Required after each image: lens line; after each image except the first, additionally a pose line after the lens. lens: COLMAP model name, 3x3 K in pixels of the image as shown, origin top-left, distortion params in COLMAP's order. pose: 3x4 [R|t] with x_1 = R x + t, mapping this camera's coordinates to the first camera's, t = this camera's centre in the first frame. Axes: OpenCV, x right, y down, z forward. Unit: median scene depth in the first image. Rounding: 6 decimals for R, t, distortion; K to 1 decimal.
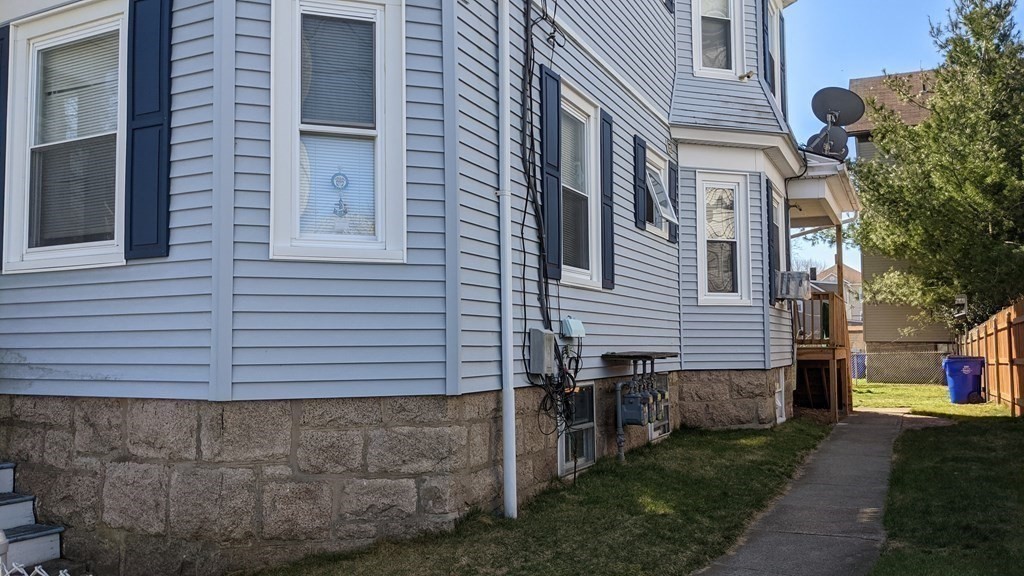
lens RADIAL K [[798.4, 0, 512.0], [0, 798.4, 288.0], [0, 0, 1]] dist [0.007216, 0.002714]
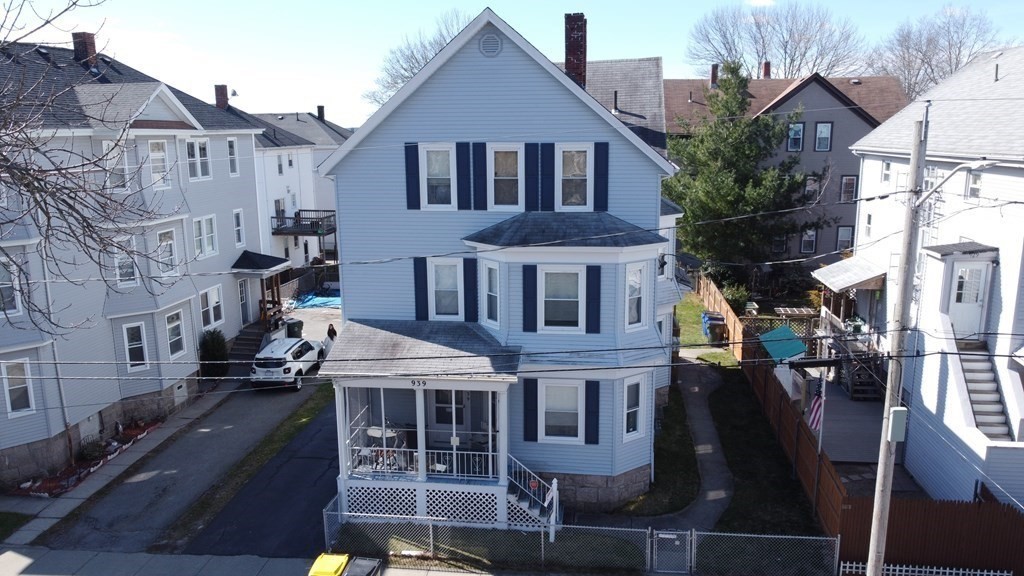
lens RADIAL K [[776.8, 0, 511.3], [0, 776.8, 294.6], [0, 0, 1]] dist [0.000053, -0.007740]
pose [[0.945008, -0.068214, 0.319855, -2.095809], [-0.022523, 0.962110, 0.271728, -1.870710], [-0.326271, -0.263989, 0.907665, -2.323328]]
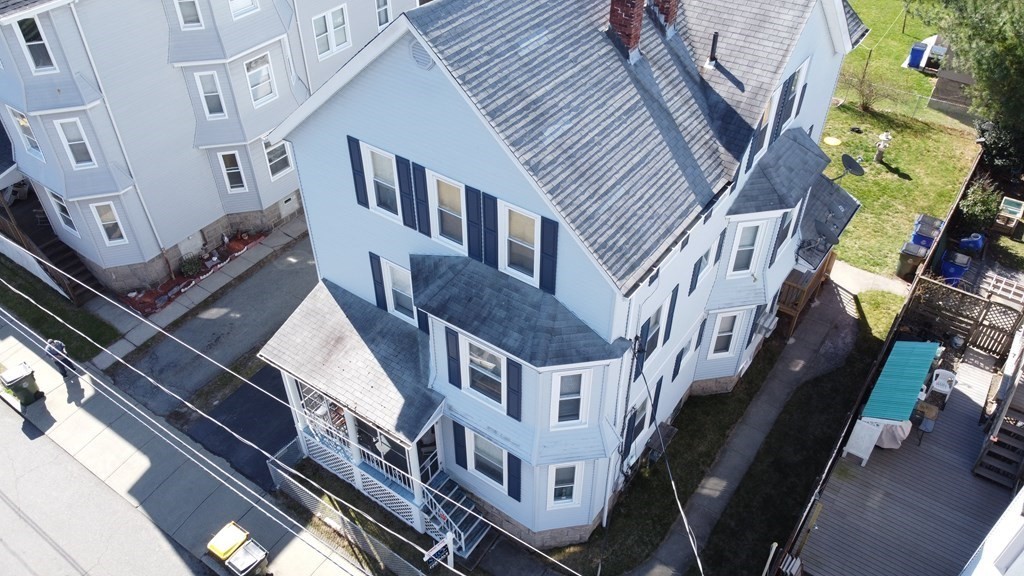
lens RADIAL K [[776.8, 0, 511.3], [0, 776.8, 294.6], [0, 0, 1]] dist [0.000053, -0.007740]
pose [[0.988299, 0.105214, -0.110431, -0.157923], [0.005066, 0.700960, 0.713183, -3.370818], [0.152445, -0.705397, 0.692225, -0.872827]]
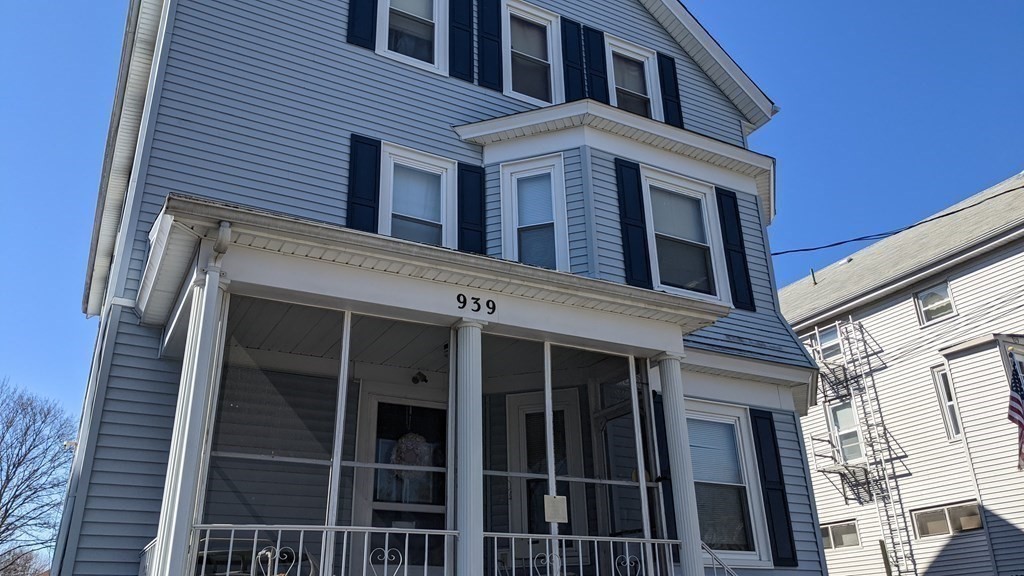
lens RADIAL K [[798.4, 0, 512.0], [0, 798.4, 288.0], [0, 0, 1]] dist [0.007216, 0.002714]
pose [[0.572601, 0.326338, 0.752085, -2.299910], [-0.038039, 0.926950, -0.373253, 0.088990], [-0.818951, 0.185116, 0.543185, 0.448850]]
